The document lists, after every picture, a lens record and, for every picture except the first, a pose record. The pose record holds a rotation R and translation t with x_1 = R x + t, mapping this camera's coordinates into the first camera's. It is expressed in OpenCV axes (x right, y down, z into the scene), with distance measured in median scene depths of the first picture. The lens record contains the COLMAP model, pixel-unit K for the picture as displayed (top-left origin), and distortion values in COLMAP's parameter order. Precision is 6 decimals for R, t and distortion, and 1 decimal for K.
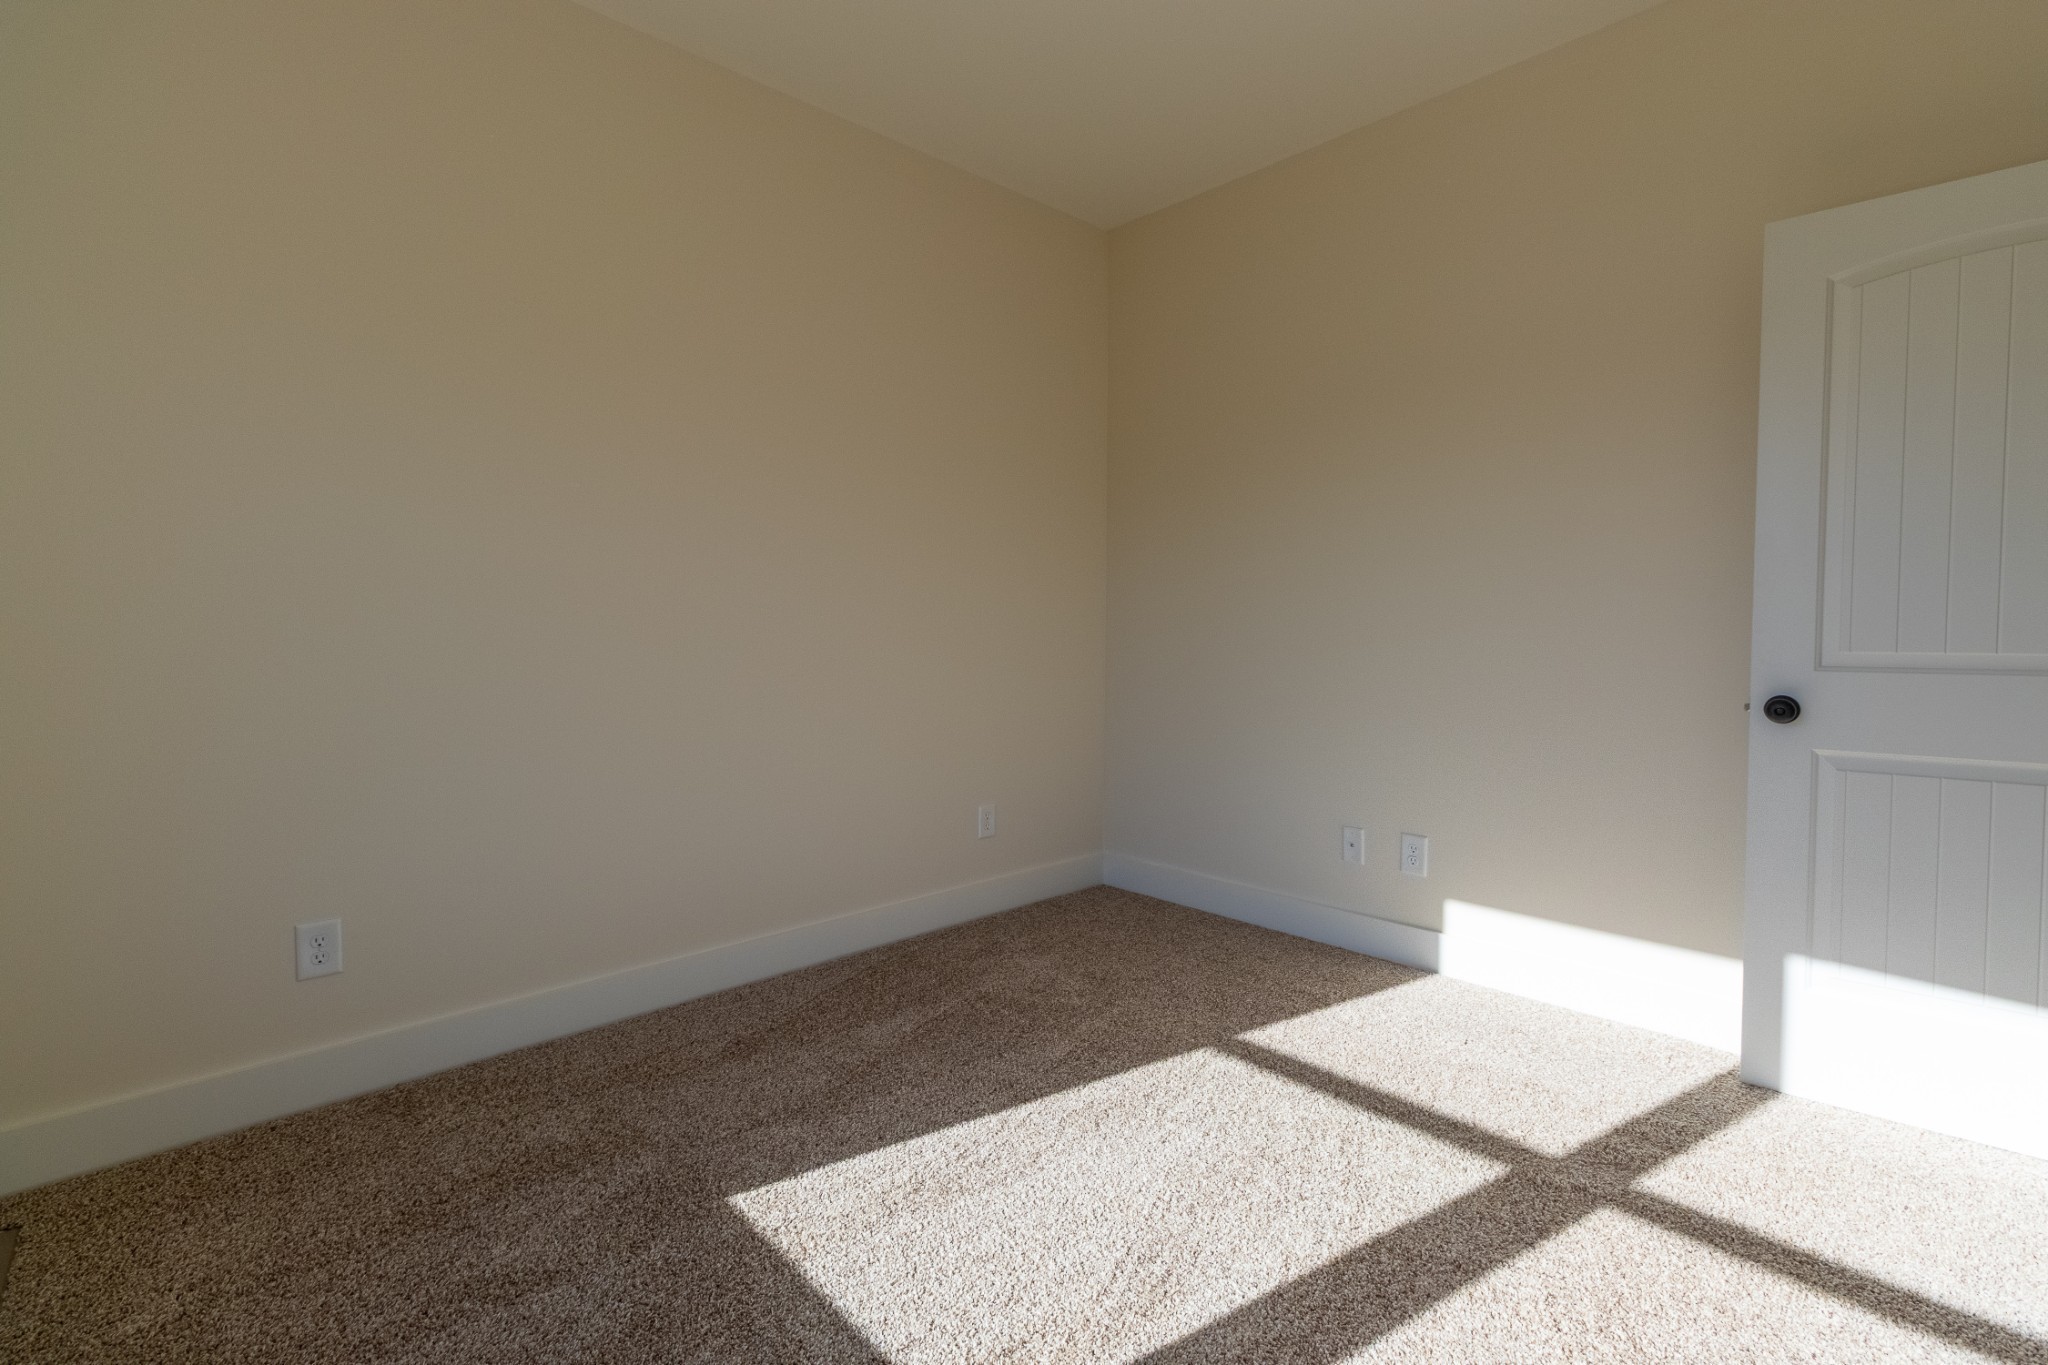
lens RADIAL K [[945.8, 0, 1025.3], [0, 945.8, 665.3], [0, 0, 1]] dist [0.002581, -0.000068]
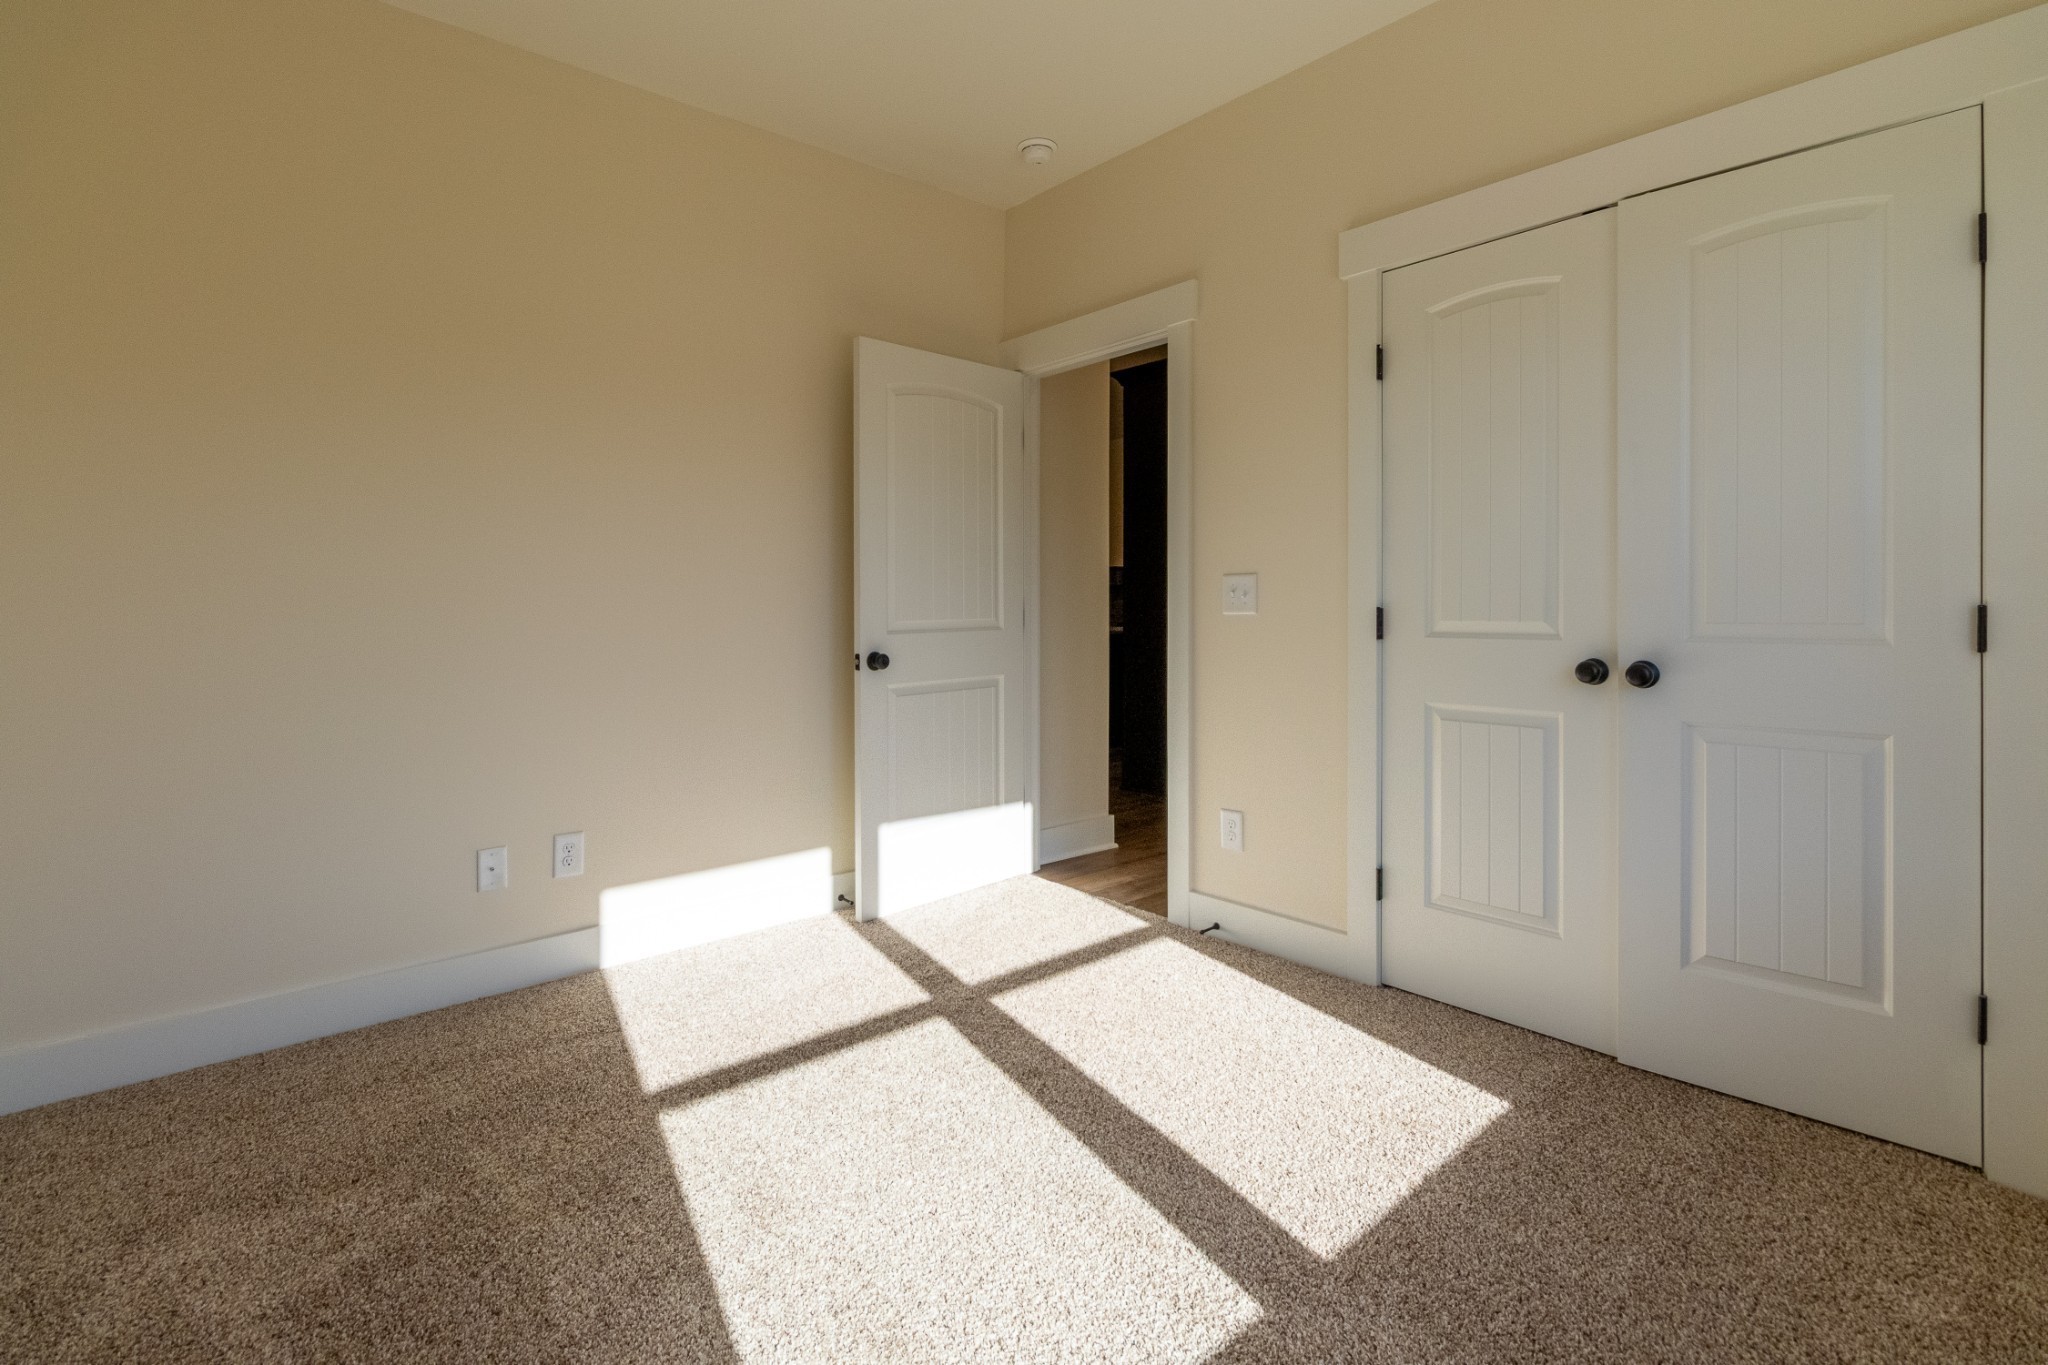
lens RADIAL K [[963.0, 0, 1029.4], [0, 963.0, 607.7], [0, 0, 1]] dist [-0.000906, -0.000198]
pose [[0.040687, -0.006858, 0.999148, -0.705898], [0.053727, 0.998545, 0.004666, -0.031383], [-0.997726, 0.053491, 0.040996, 0.677898]]
